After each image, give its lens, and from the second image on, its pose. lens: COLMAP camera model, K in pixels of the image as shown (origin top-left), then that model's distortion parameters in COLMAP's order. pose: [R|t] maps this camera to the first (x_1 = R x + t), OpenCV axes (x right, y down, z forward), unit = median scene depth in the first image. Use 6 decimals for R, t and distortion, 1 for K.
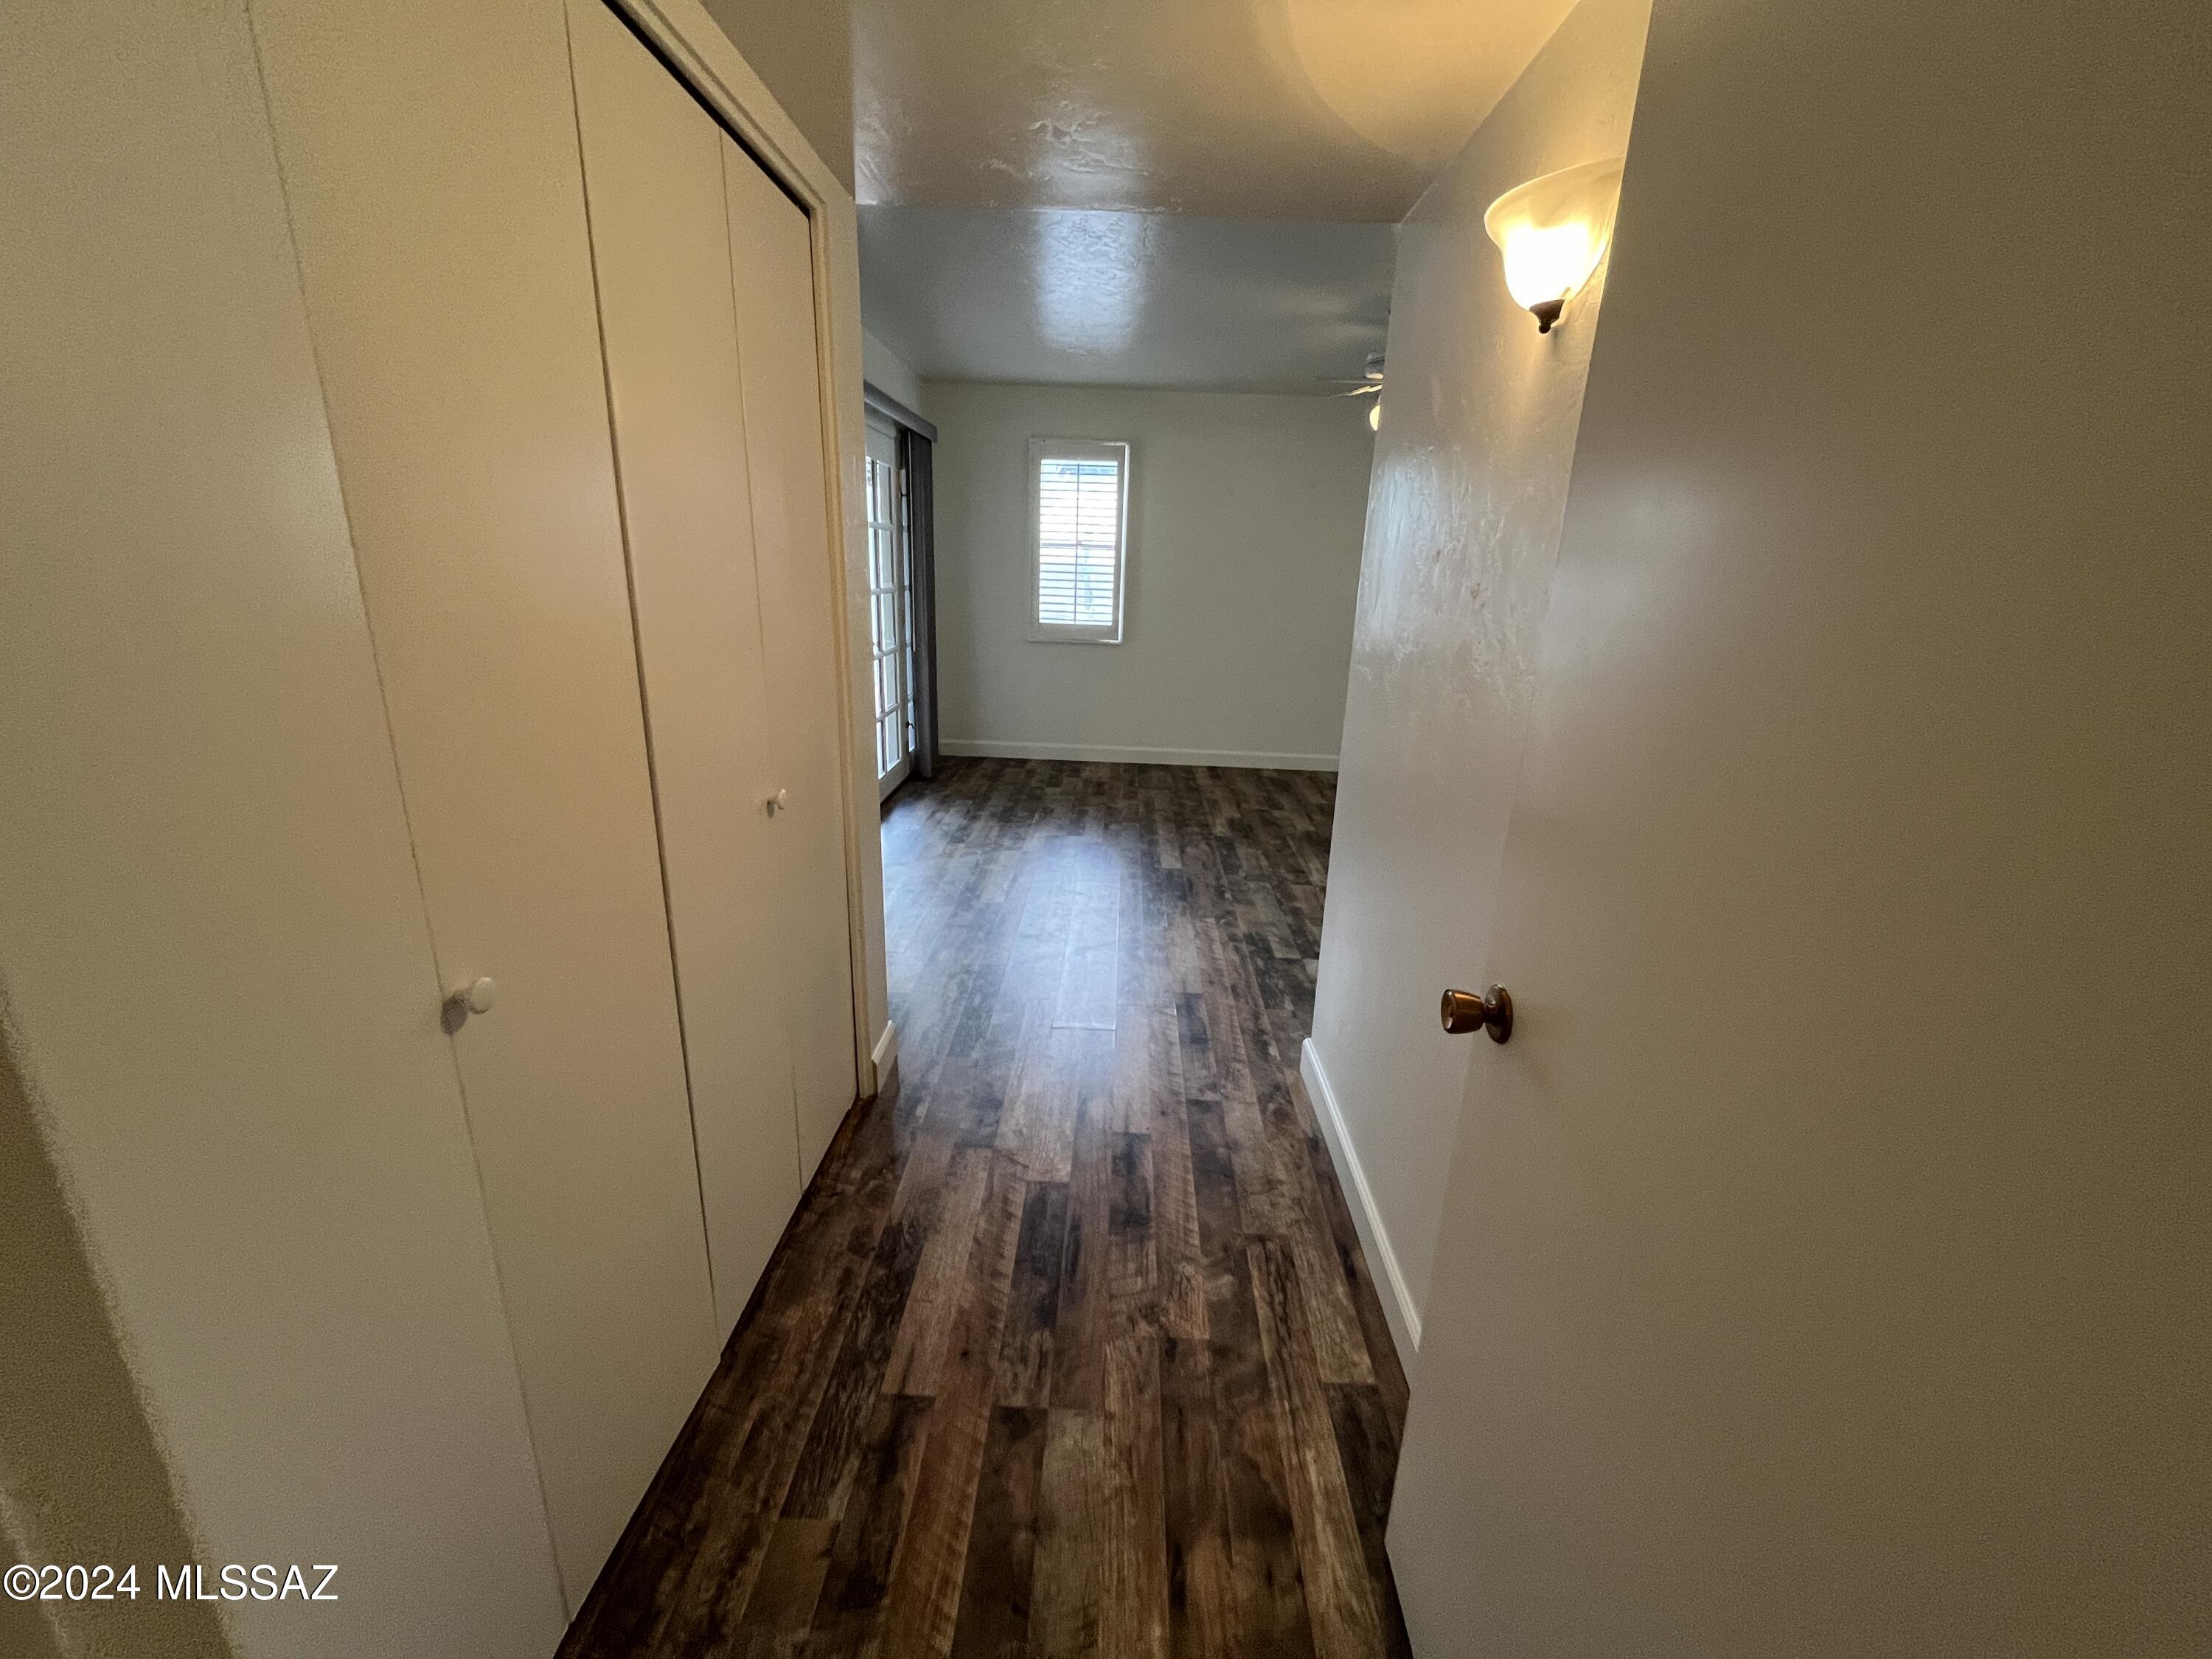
lens RADIAL K [[902.2, 0, 1101.3], [0, 902.2, 851.6], [0, 0, 1]] dist [-0.000412, -0.000714]
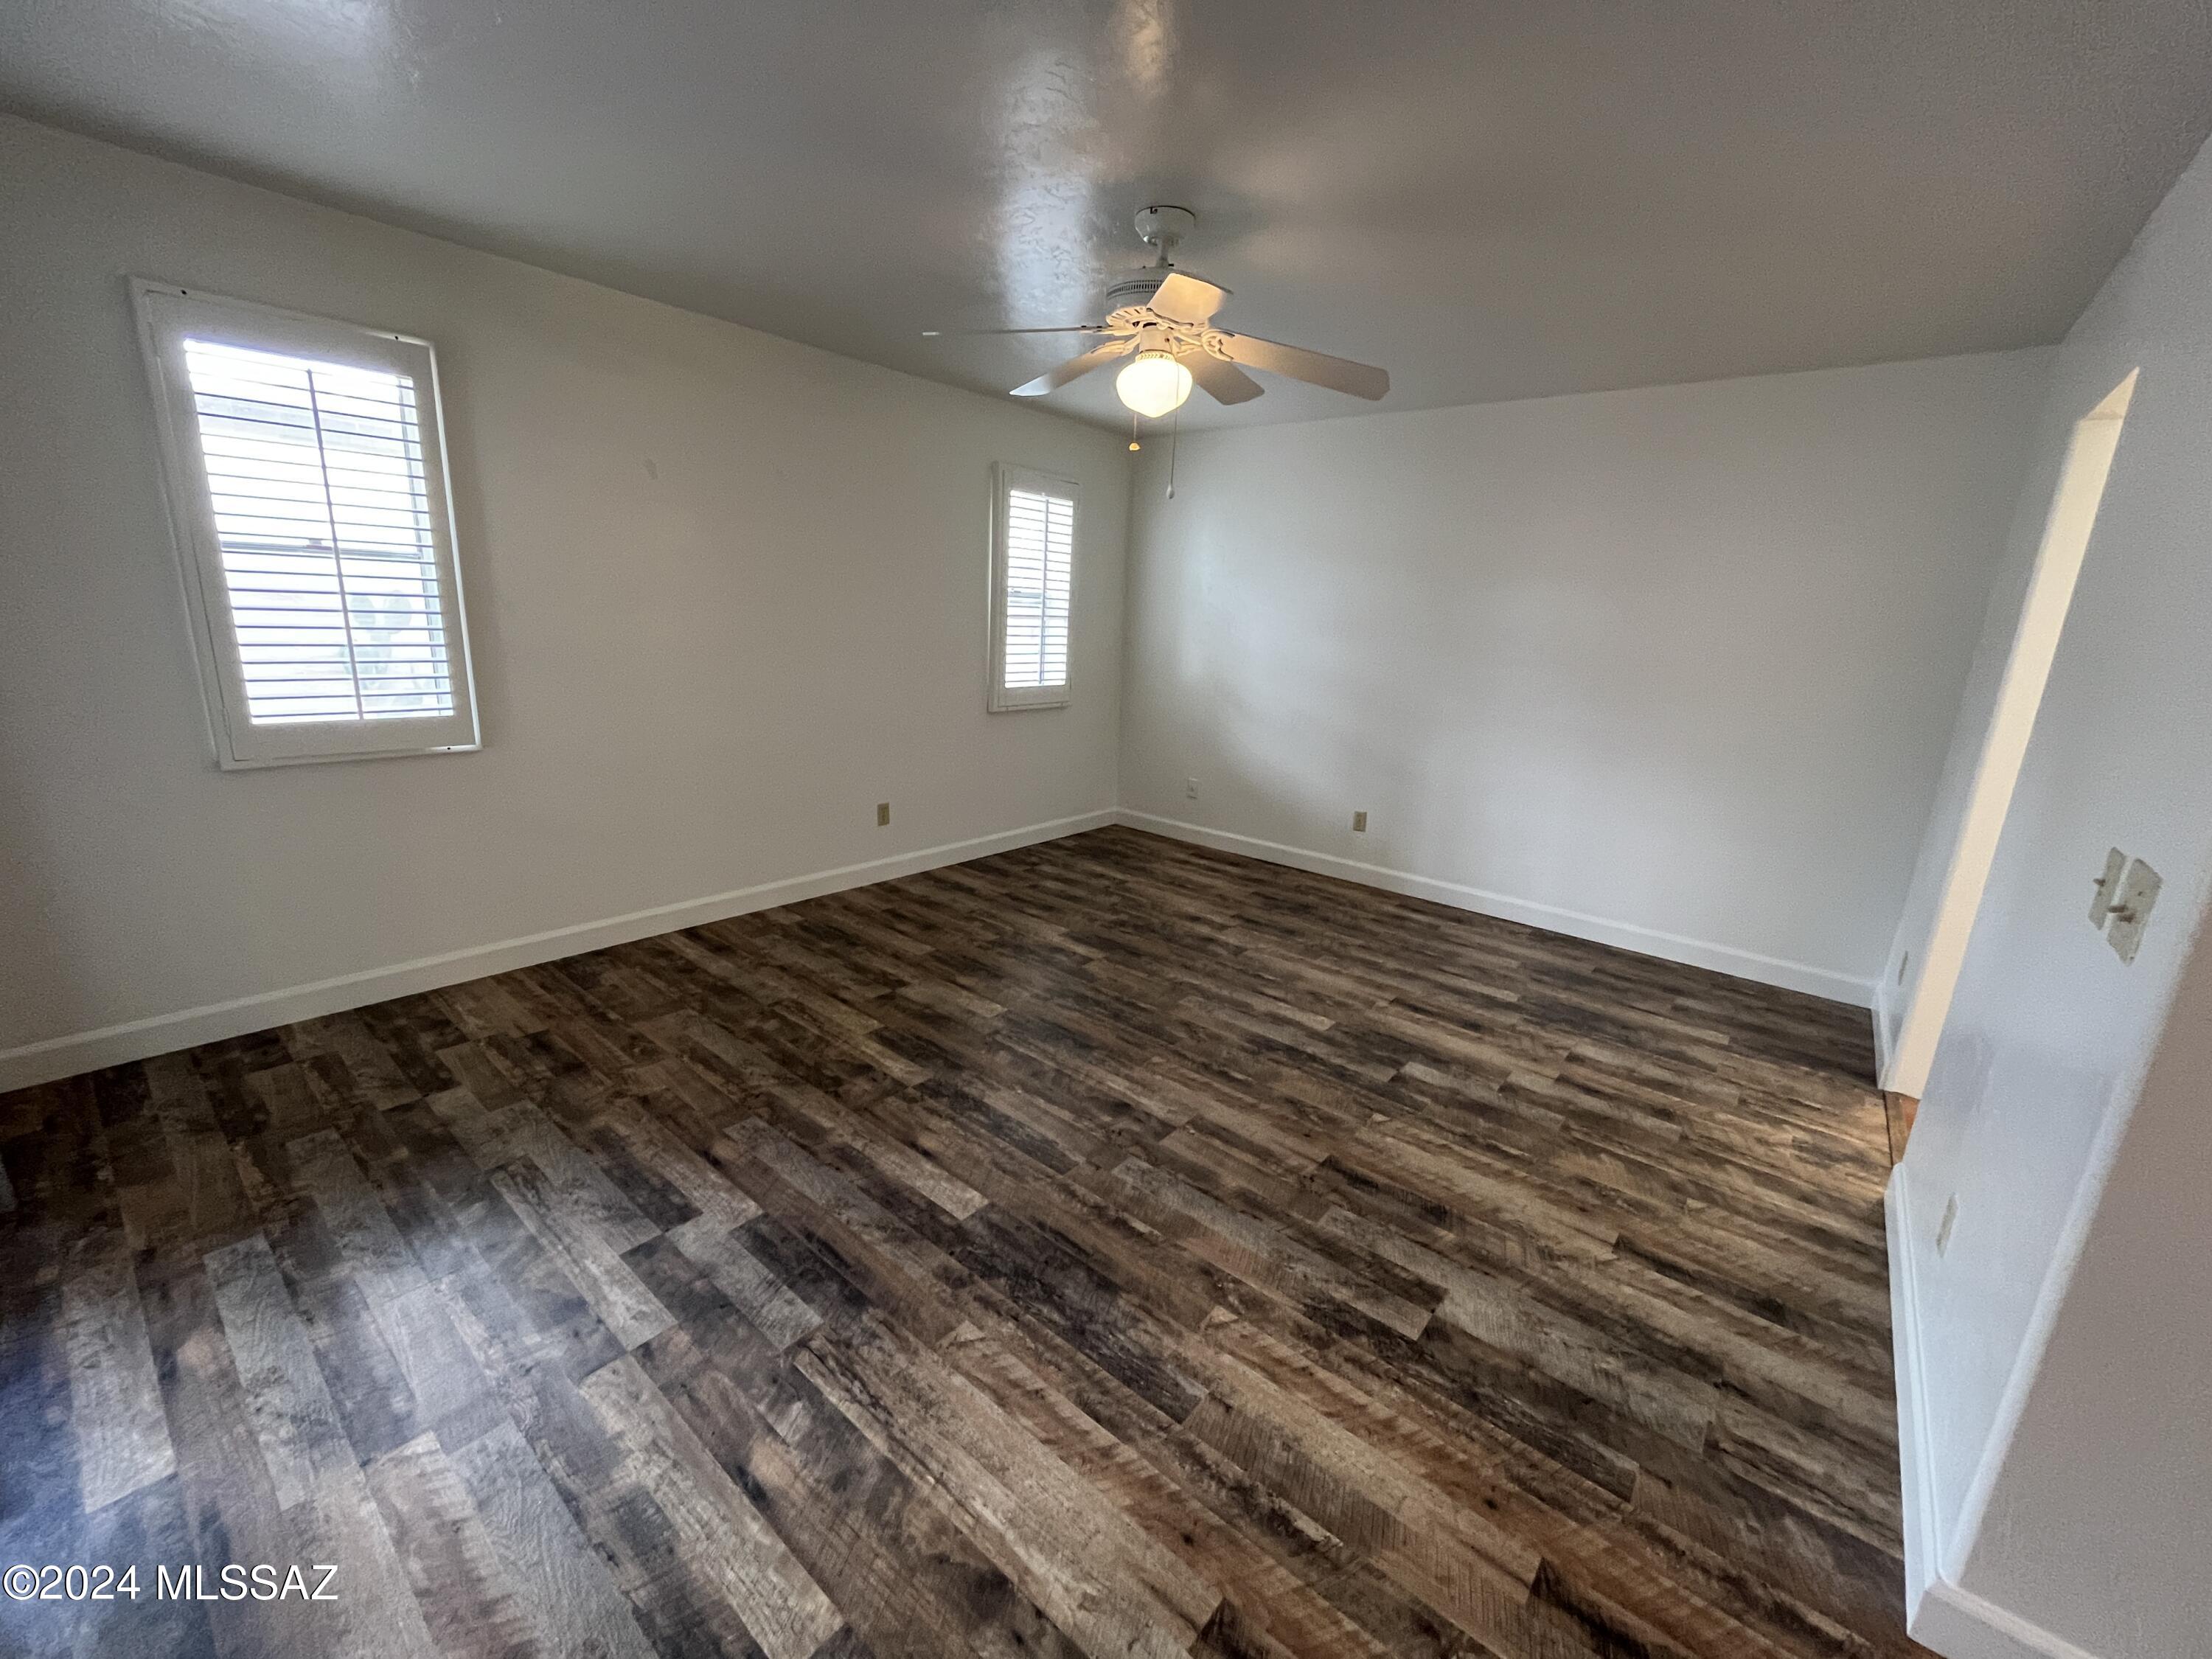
lens RADIAL K [[902.2, 0, 1106.1], [0, 902.2, 838.9], [0, 0, 1]] dist [-0.000412, -0.000714]
pose [[0.617876, -0.197648, 0.761028, -0.194009], [0.218465, 0.972934, 0.075312, -0.182076], [-0.755316, 0.119724, 0.644332, 0.531886]]
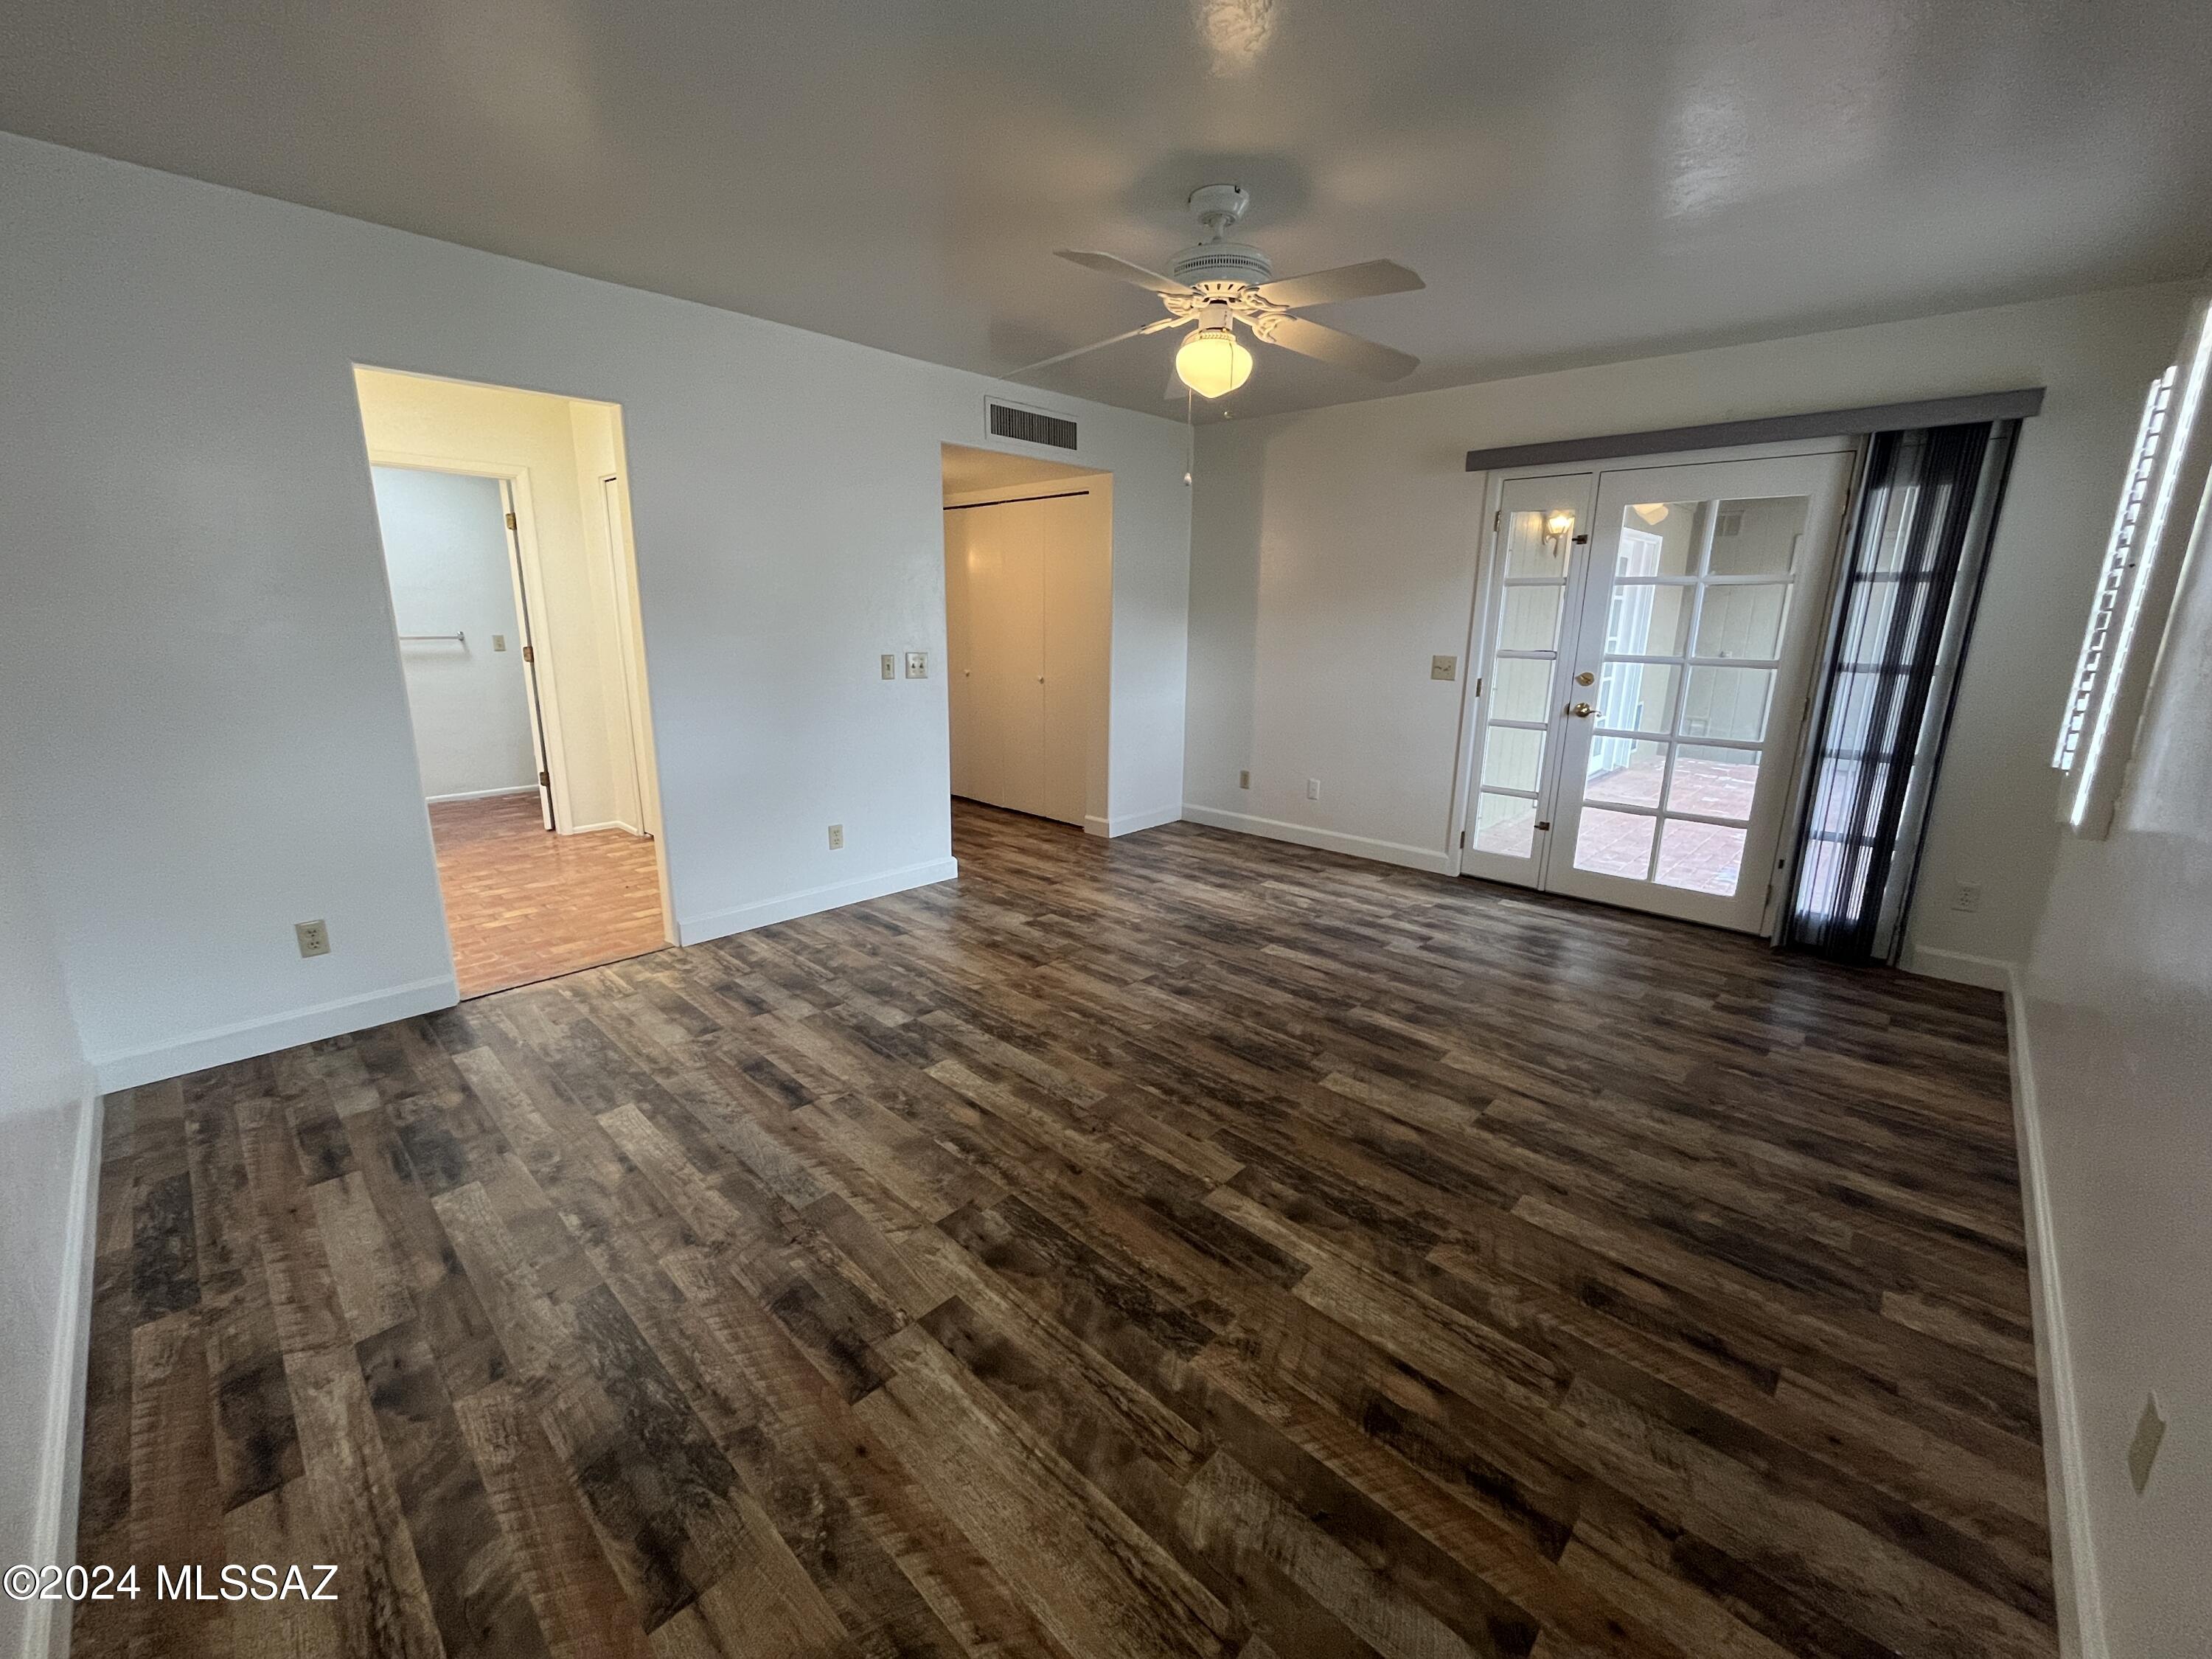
lens RADIAL K [[902.2, 0, 1092.7], [0, 902.2, 810.4], [0, 0, 1]] dist [-0.000412, -0.000714]
pose [[-0.678919, 0.119160, -0.724479, 0.723310], [-0.263460, 0.881489, 0.391876, -0.353952], [0.685316, 0.456923, -0.567066, 1.176736]]
